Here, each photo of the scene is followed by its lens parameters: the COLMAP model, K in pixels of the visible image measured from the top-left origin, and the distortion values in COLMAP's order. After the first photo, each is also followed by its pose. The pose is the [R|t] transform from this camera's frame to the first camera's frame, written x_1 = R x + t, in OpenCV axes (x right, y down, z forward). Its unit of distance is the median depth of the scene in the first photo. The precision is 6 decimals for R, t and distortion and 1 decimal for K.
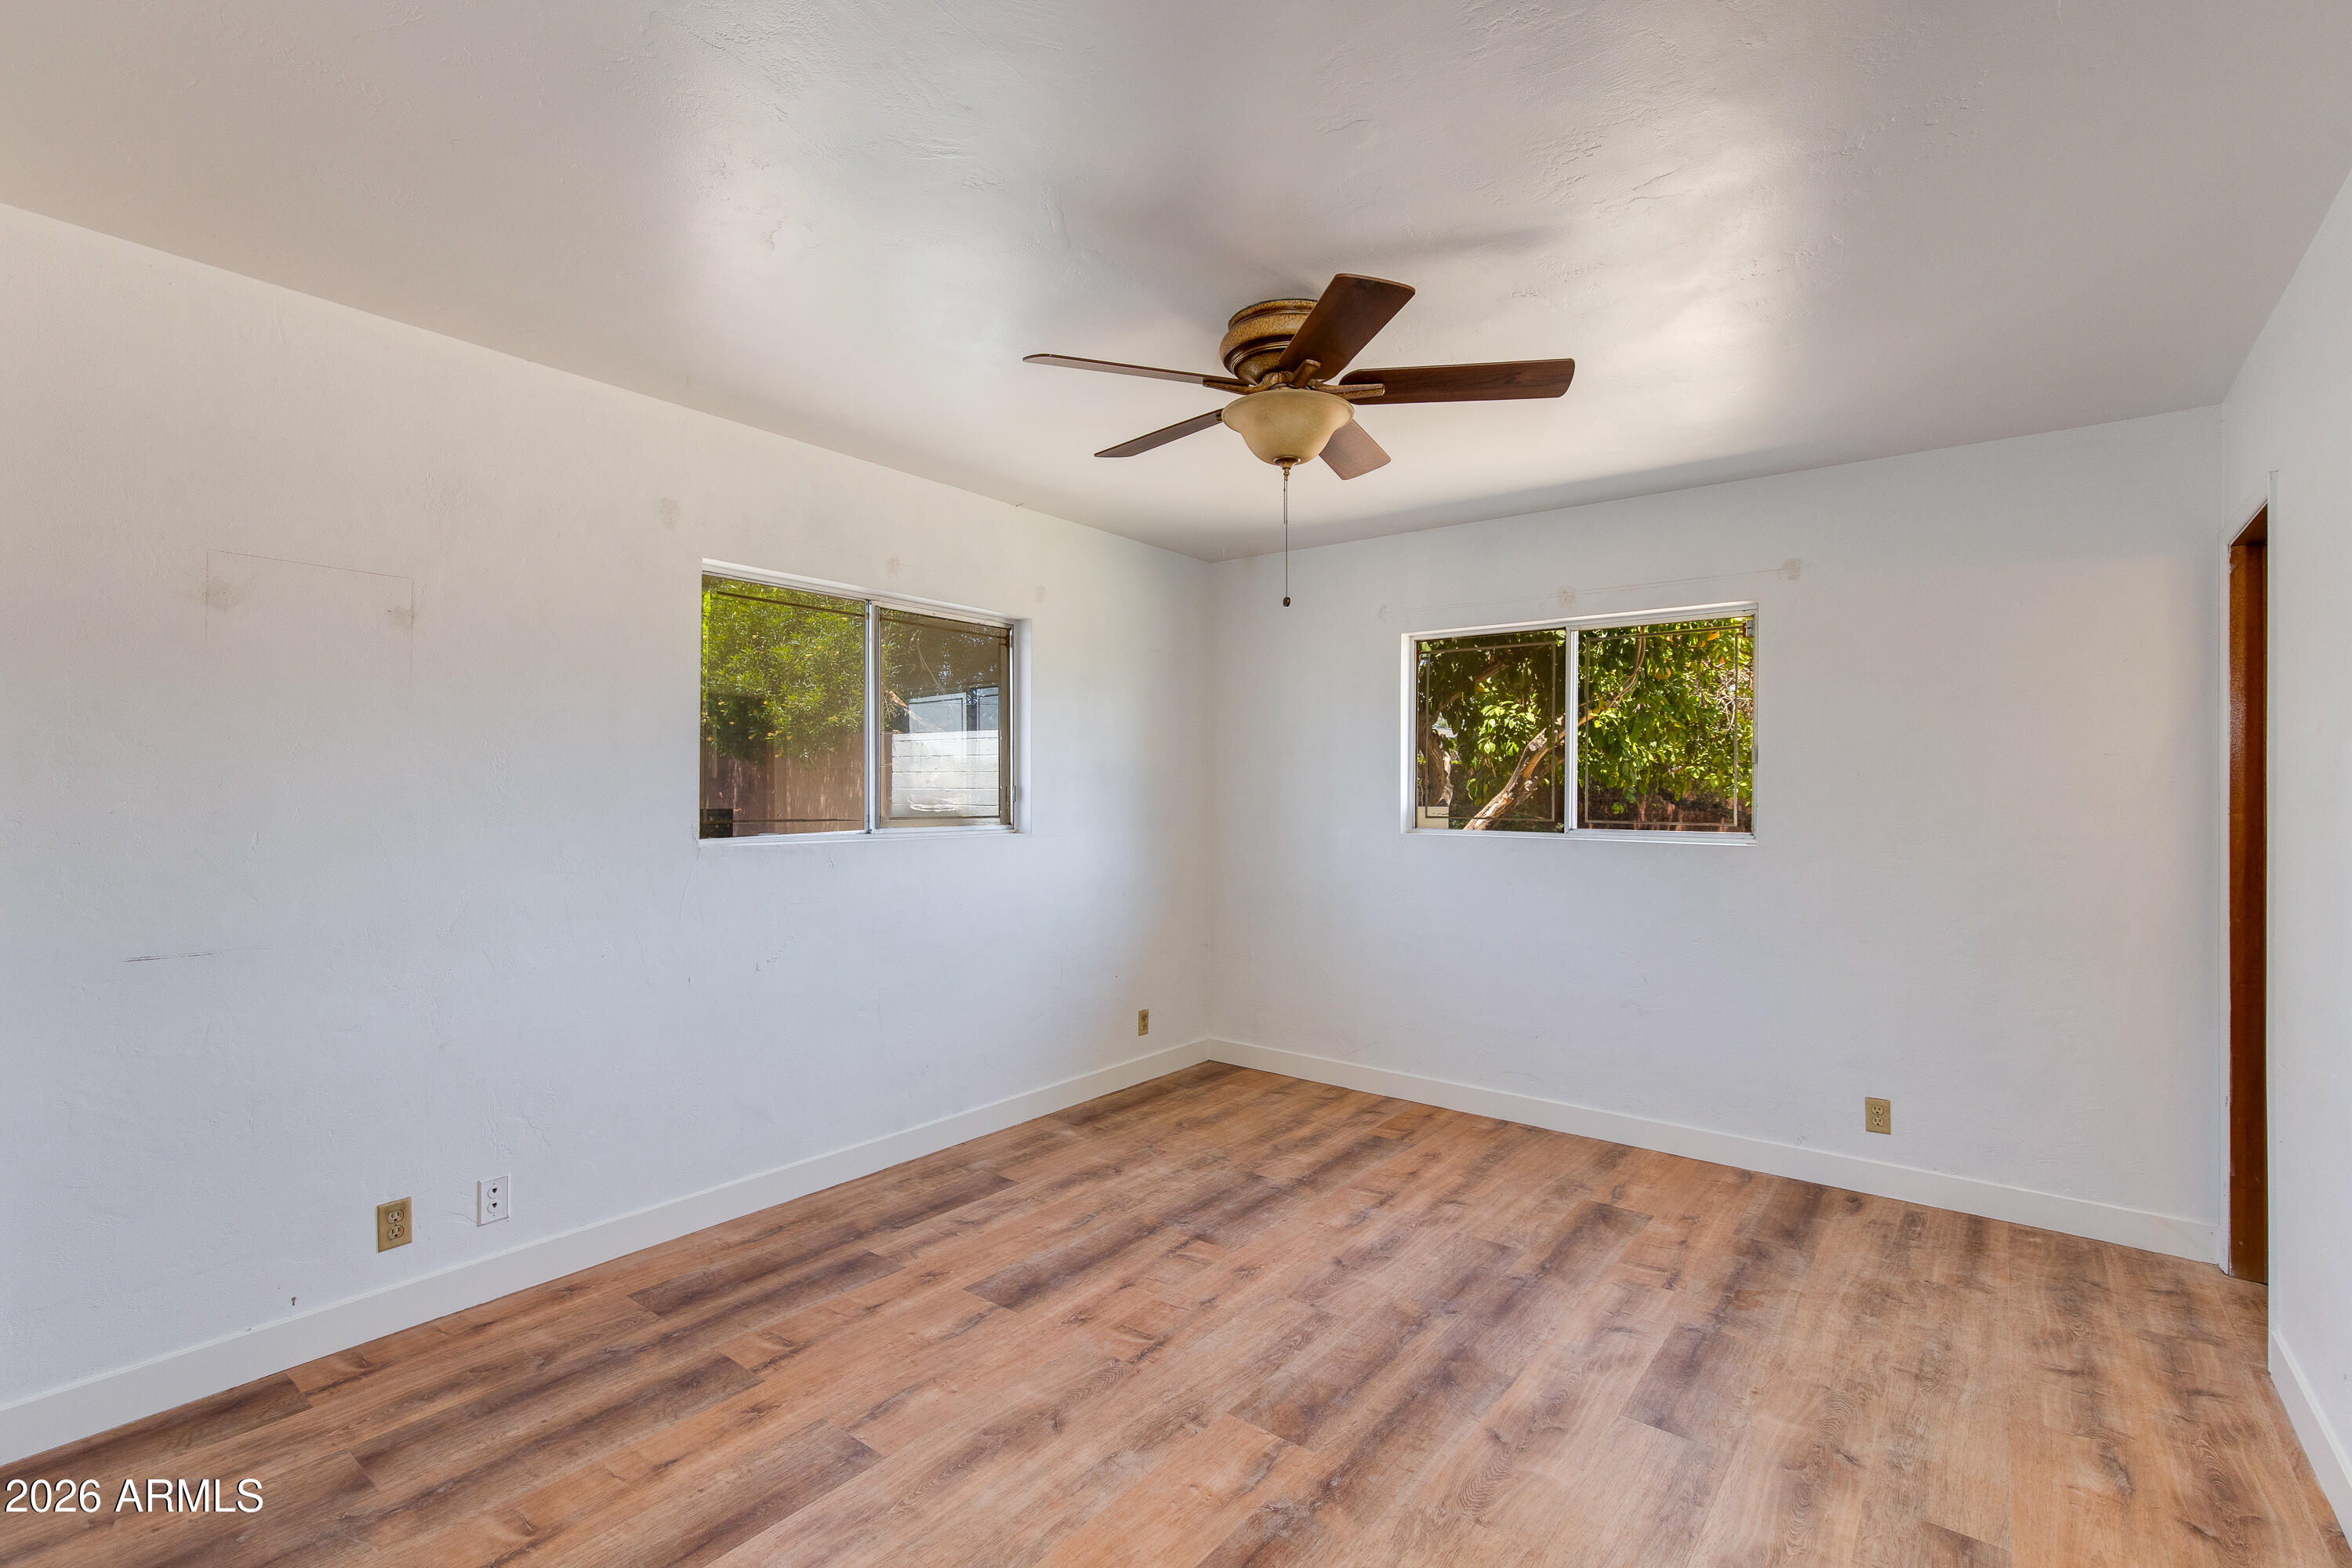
lens RADIAL K [[1081.2, 0, 1152.9], [0, 1081.2, 794.1], [0, 0, 1]] dist [0.007389, -0.001026]
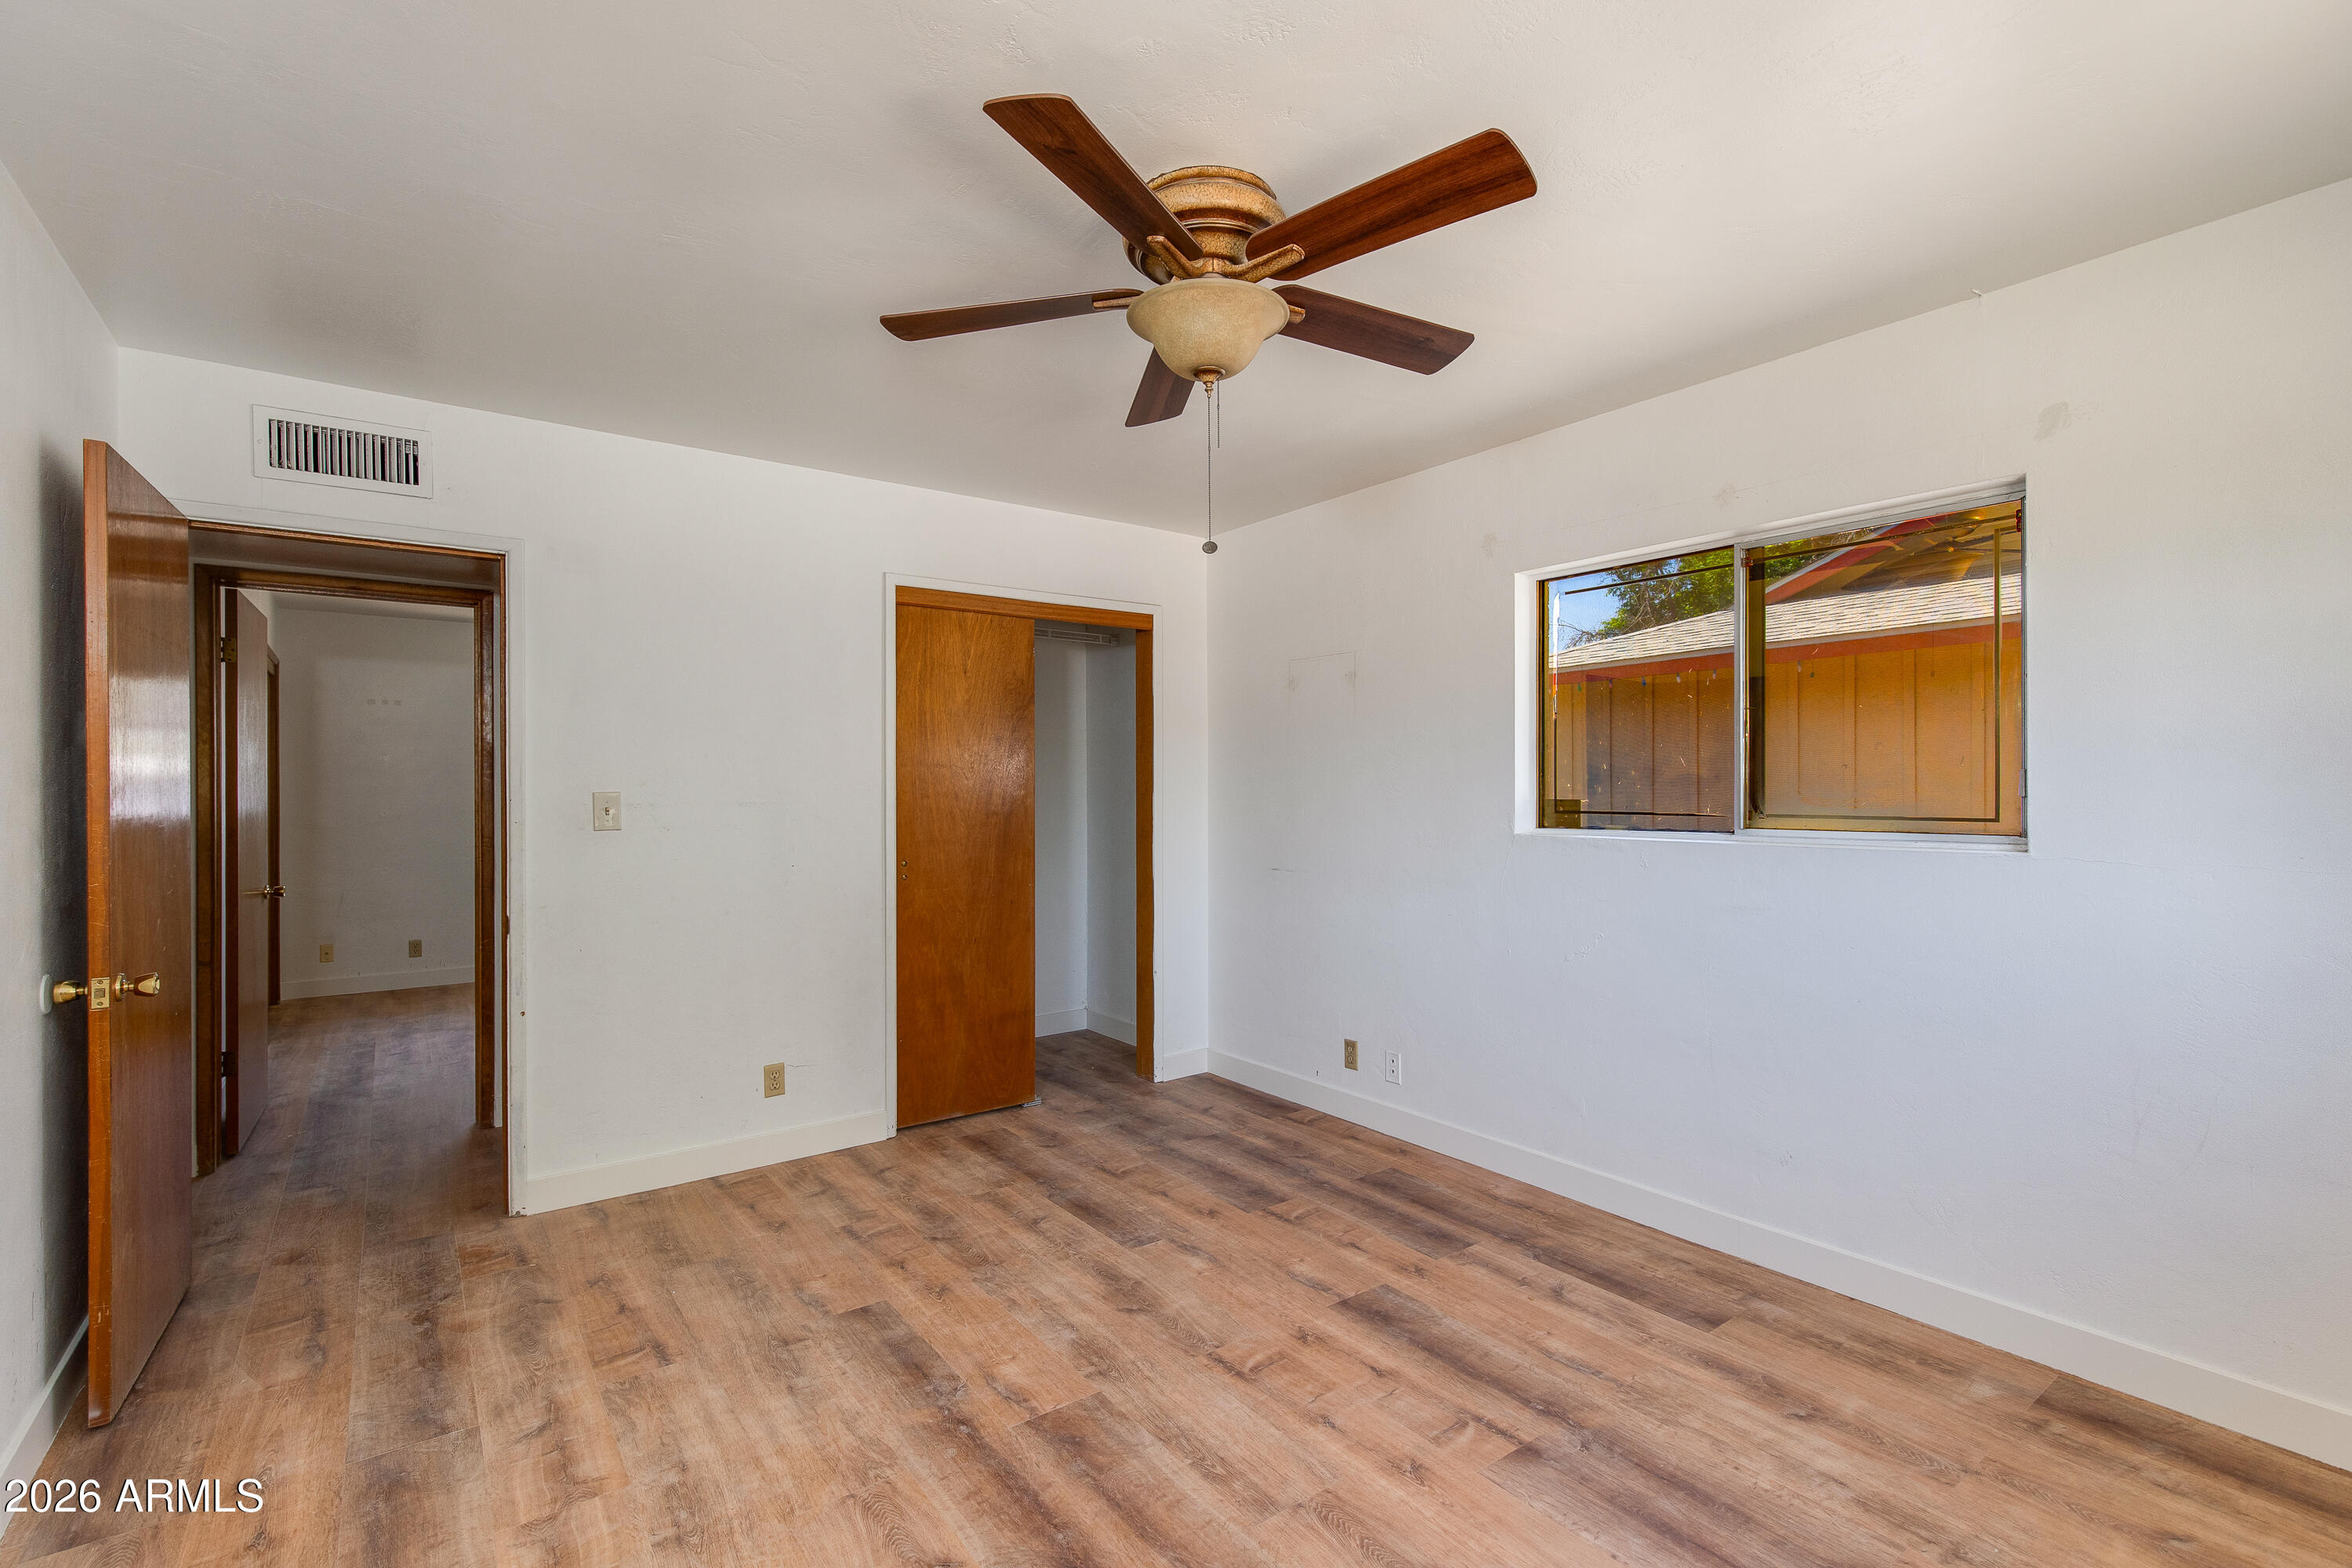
lens RADIAL K [[1038.4, 0, 1157.8], [0, 1038.4, 787.5], [0, 0, 1]] dist [0.008732, -0.001085]
pose [[-0.271189, -0.003098, -0.962521, 0.805259], [0.001812, 0.999991, -0.003729, 0.004957], [0.962524, -0.002756, -0.271181, 1.065092]]
